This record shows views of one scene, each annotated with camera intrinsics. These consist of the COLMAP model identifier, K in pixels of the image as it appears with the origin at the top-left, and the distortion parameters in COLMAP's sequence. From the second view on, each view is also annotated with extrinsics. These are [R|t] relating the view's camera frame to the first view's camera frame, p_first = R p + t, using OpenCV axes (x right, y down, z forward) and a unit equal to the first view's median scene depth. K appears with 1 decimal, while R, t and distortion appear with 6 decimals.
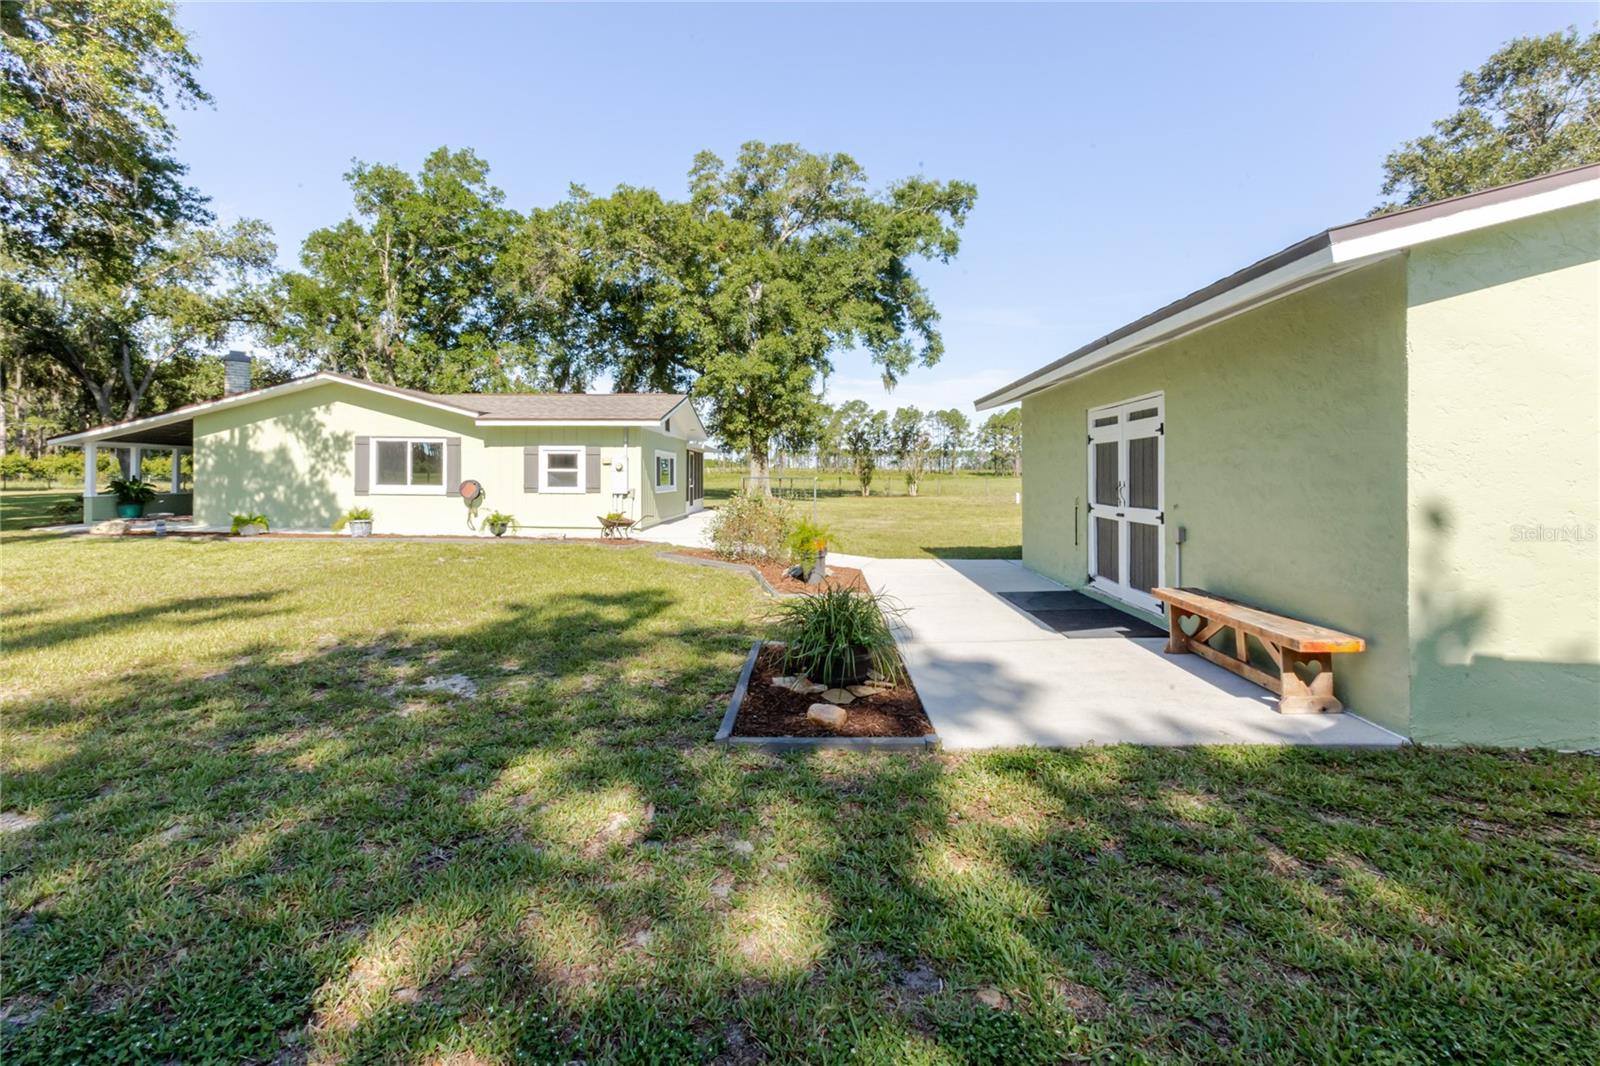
lens RADIAL K [[728.4, 0, 774.9], [0, 728.4, 464.7], [0, 0, 1]] dist [-0.011545, 0.008857]
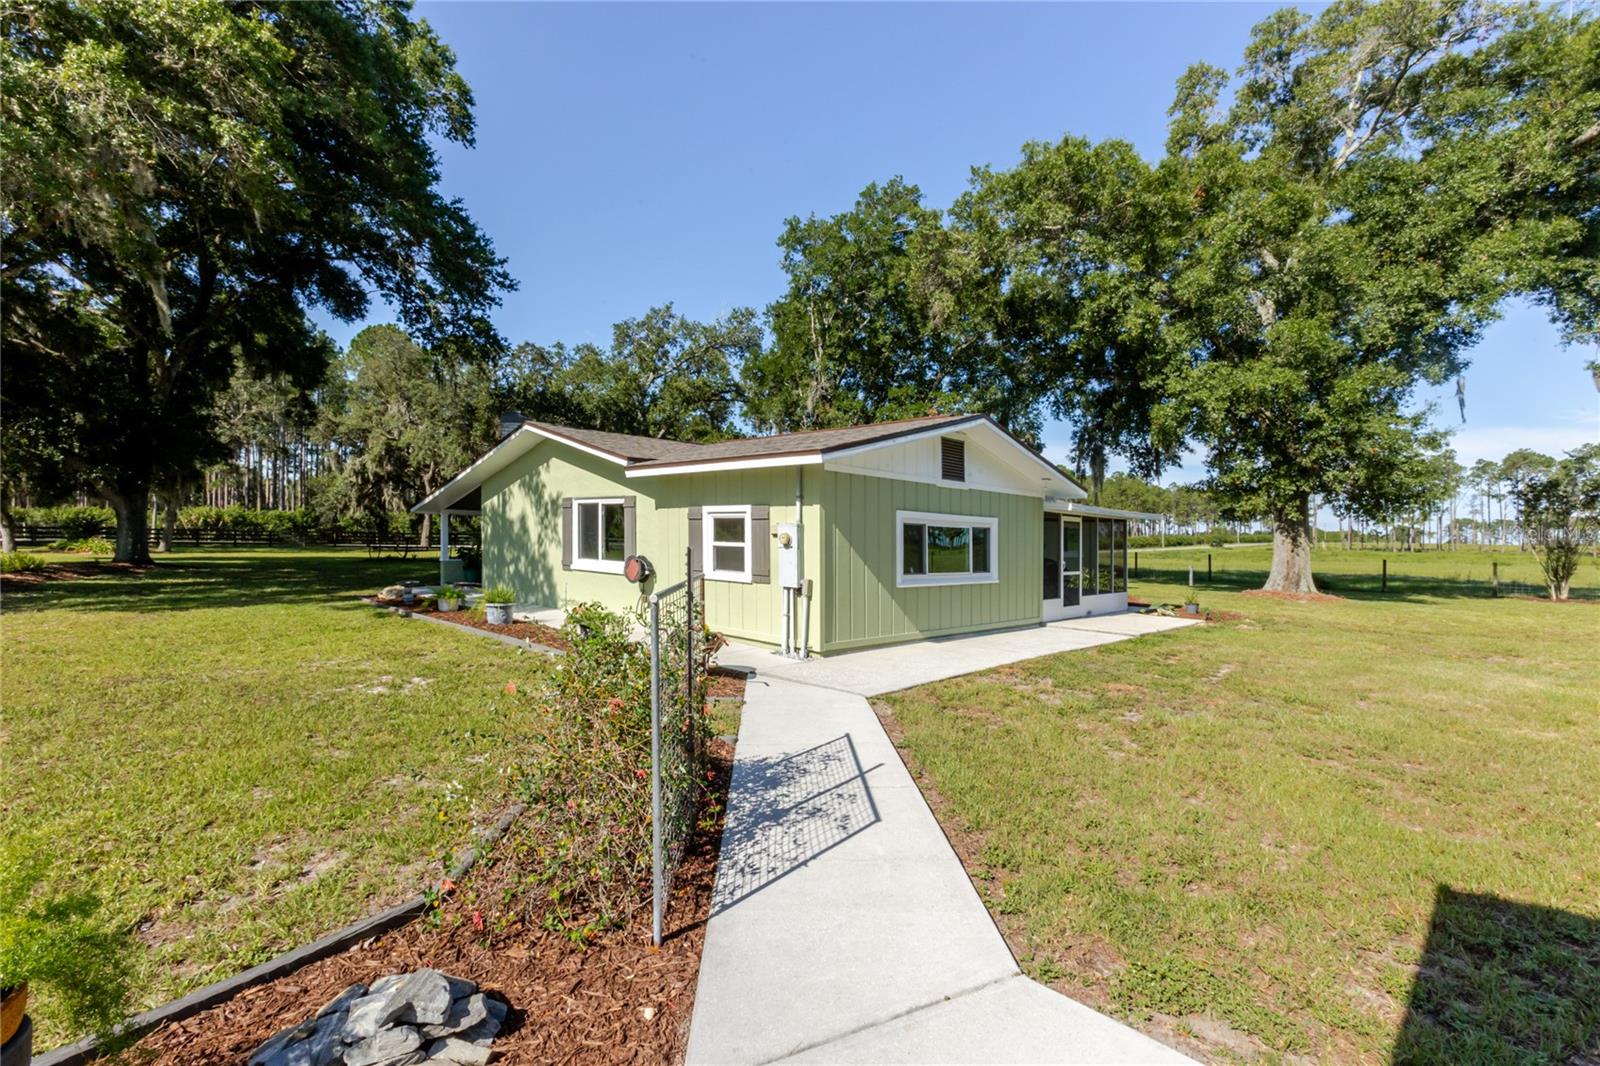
lens RADIAL K [[728.4, 0, 788.1], [0, 728.4, 531.3], [0, 0, 1]] dist [-0.011545, 0.008857]
pose [[0.742080, 0.005931, -0.670285, 0.686940], [-0.010174, 0.999945, -0.002415, -0.009932], [0.670234, 0.008612, 0.742100, 2.371414]]
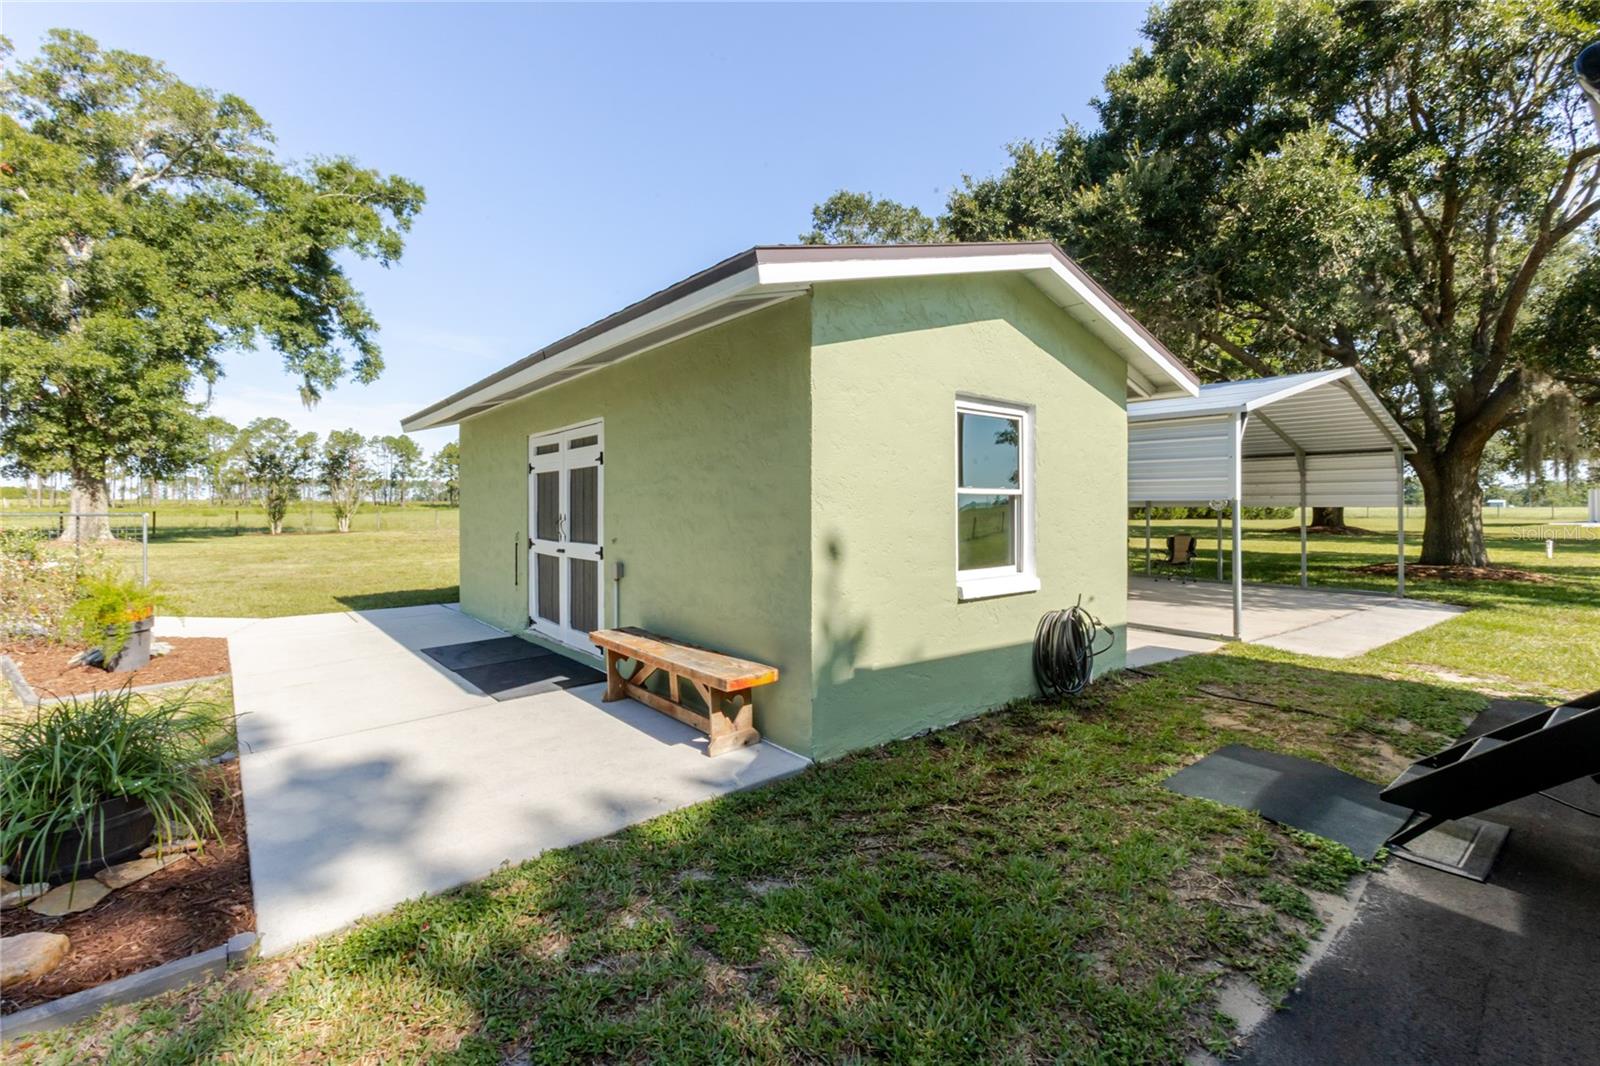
lens RADIAL K [[728.4, 0, 803.7], [0, 728.4, 498.3], [0, 0, 1]] dist [-0.011545, 0.008857]
pose [[0.731959, 0.001861, 0.681346, 0.063119], [-0.003489, 0.999993, 0.001017, 0.000469], [-0.681340, -0.003122, 0.731961, 0.101443]]
